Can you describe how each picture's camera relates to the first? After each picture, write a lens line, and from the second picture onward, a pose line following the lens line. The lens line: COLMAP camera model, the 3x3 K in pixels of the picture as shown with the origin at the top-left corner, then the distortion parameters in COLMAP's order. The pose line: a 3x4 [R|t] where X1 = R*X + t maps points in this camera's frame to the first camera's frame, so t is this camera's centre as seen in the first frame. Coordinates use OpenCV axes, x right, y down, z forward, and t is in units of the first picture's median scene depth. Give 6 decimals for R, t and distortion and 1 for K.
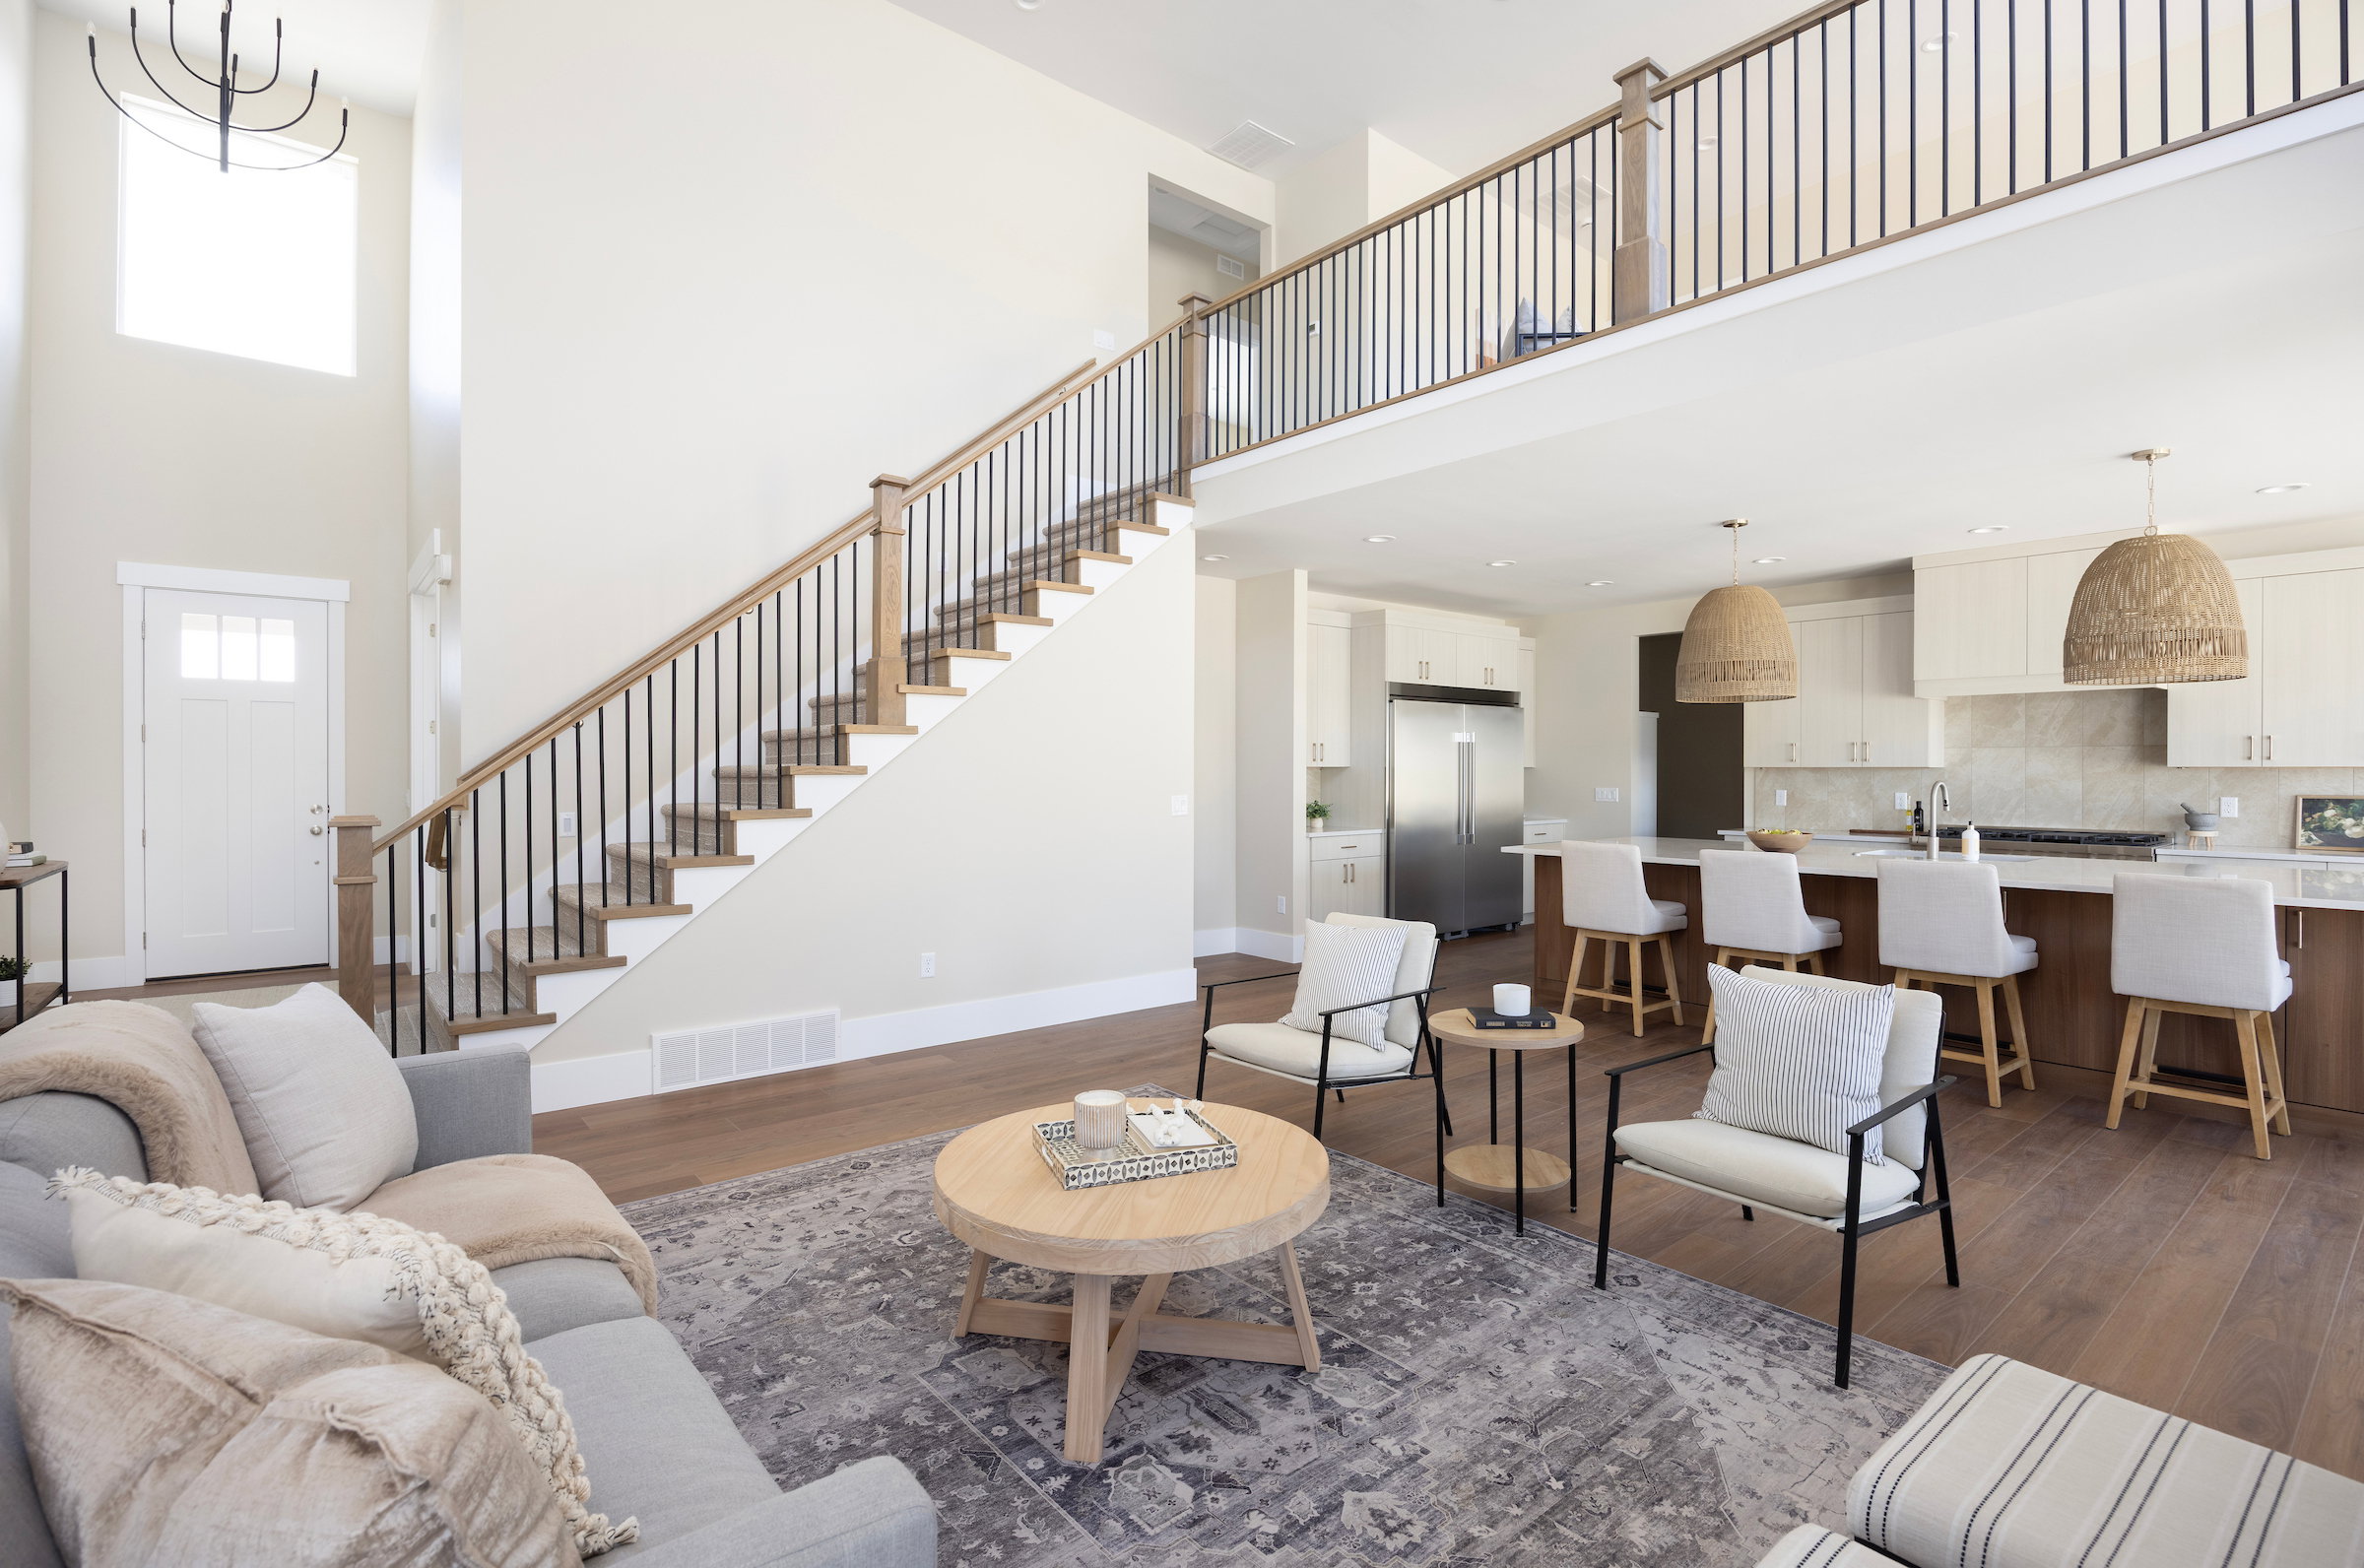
lens RADIAL K [[1104.4, 0, 1182.0], [0, 1104.4, 784.0], [0, 0, 1]] dist [-0.012146, 0.000184]
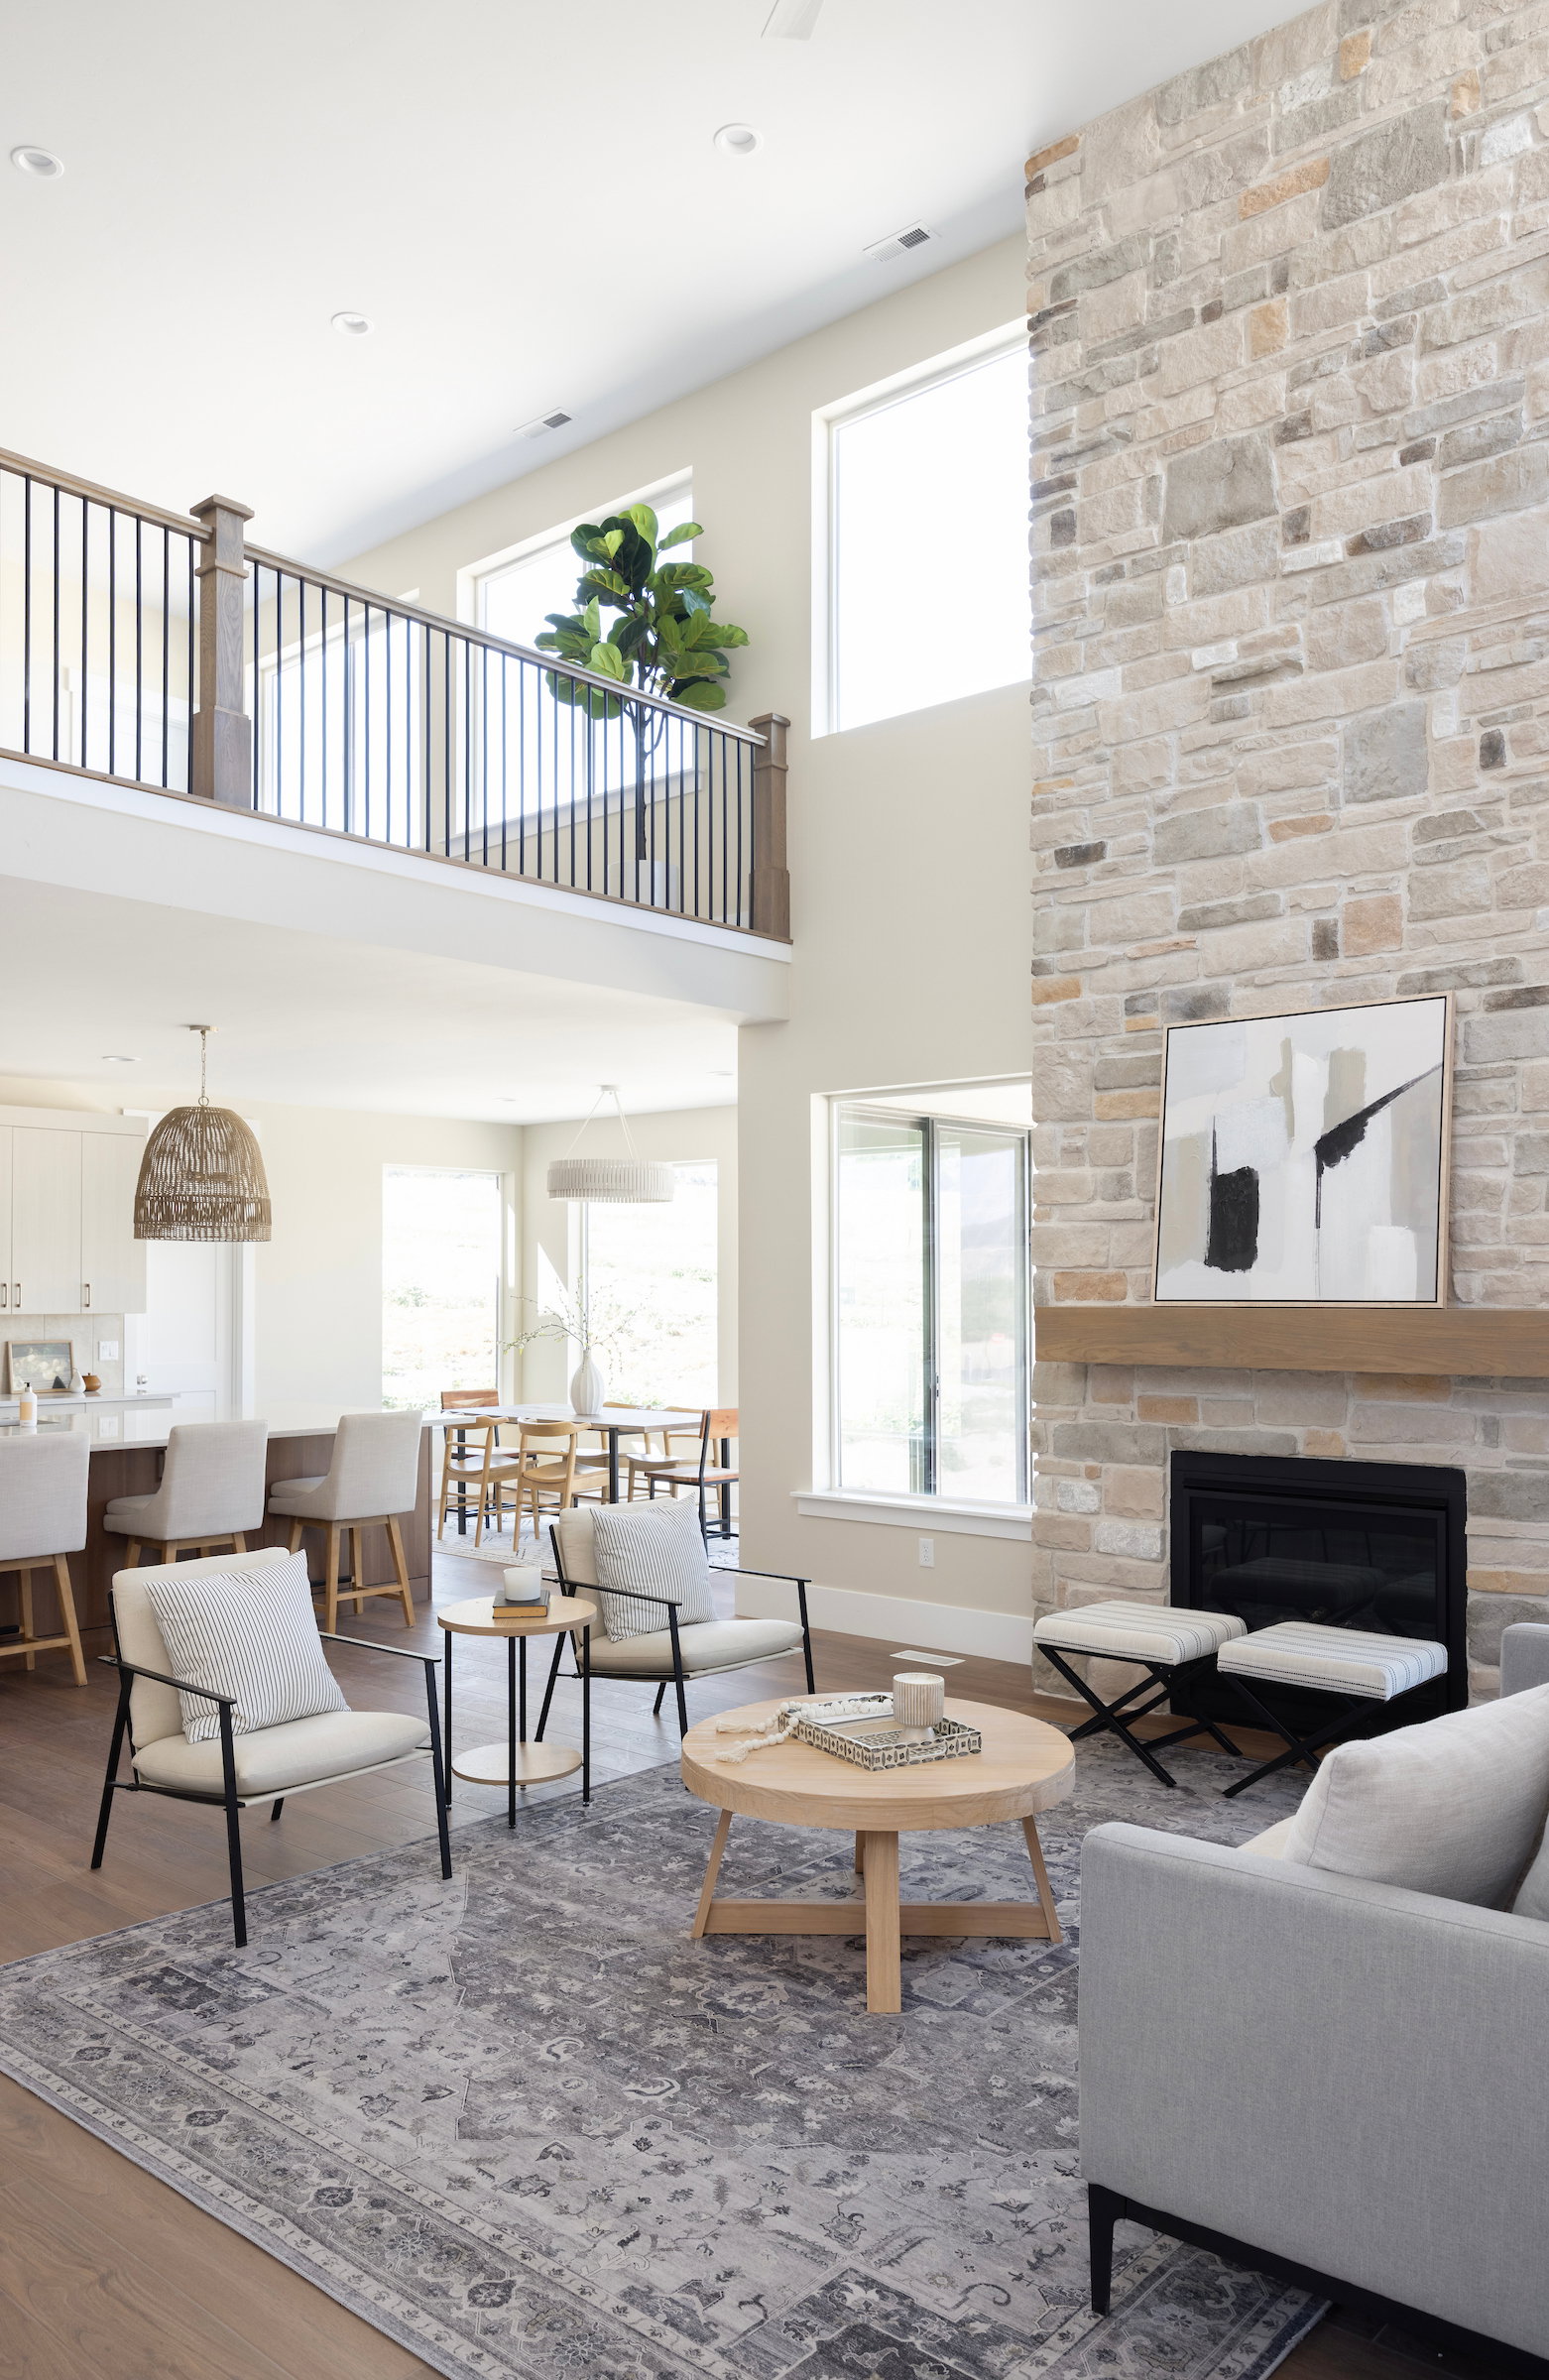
lens RADIAL K [[1673.7, 0, 773.4], [0, 1673.7, 1282.2], [0, 0, 1]] dist [-0.004954, 0.003270]
pose [[-0.173466, 0.004688, 0.984829, -0.701725], [0.011939, 0.999925, -0.002657, -0.035759], [-0.984767, 0.011297, -0.173509, 0.619415]]
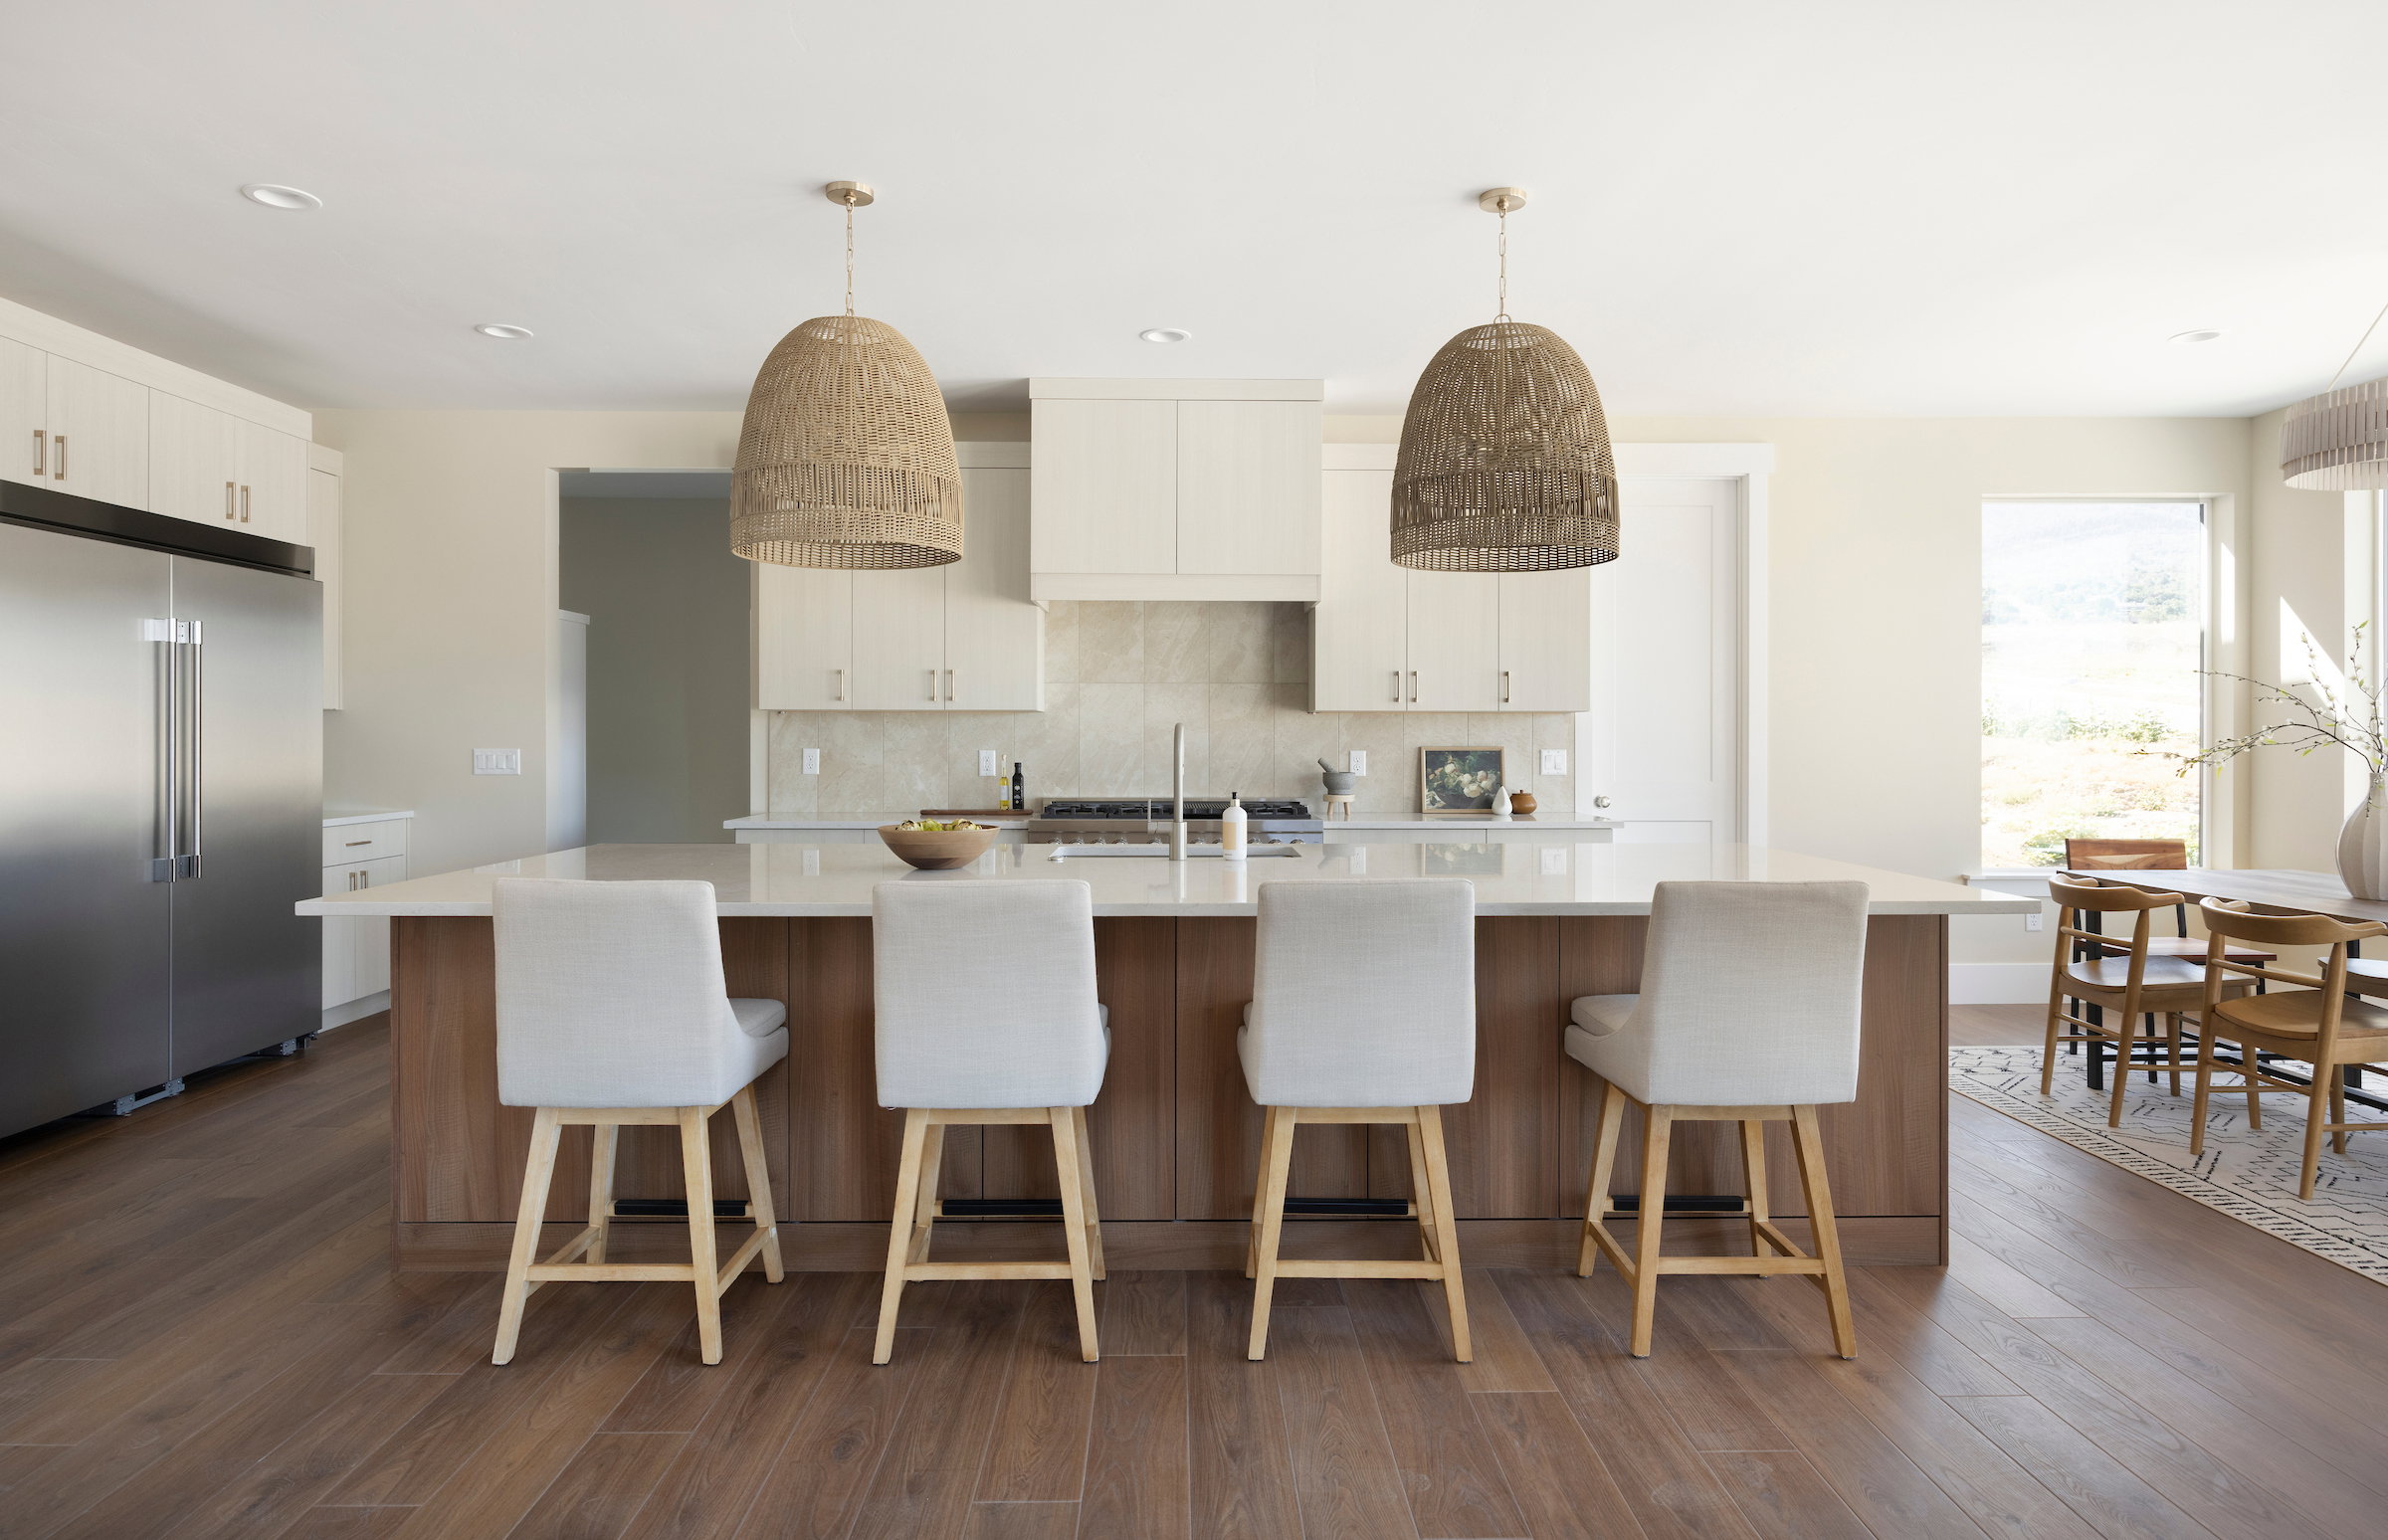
lens RADIAL K [[1348.2, 0, 1188.6], [0, 1348.2, 733.4], [0, 0, 1]] dist [-0.004270, -0.000245]
pose [[0.622348, 0.003925, 0.782730, 0.141323], [0.009058, 0.999884, -0.012215, 0.011850], [-0.782688, 0.014692, 0.622241, 0.558720]]
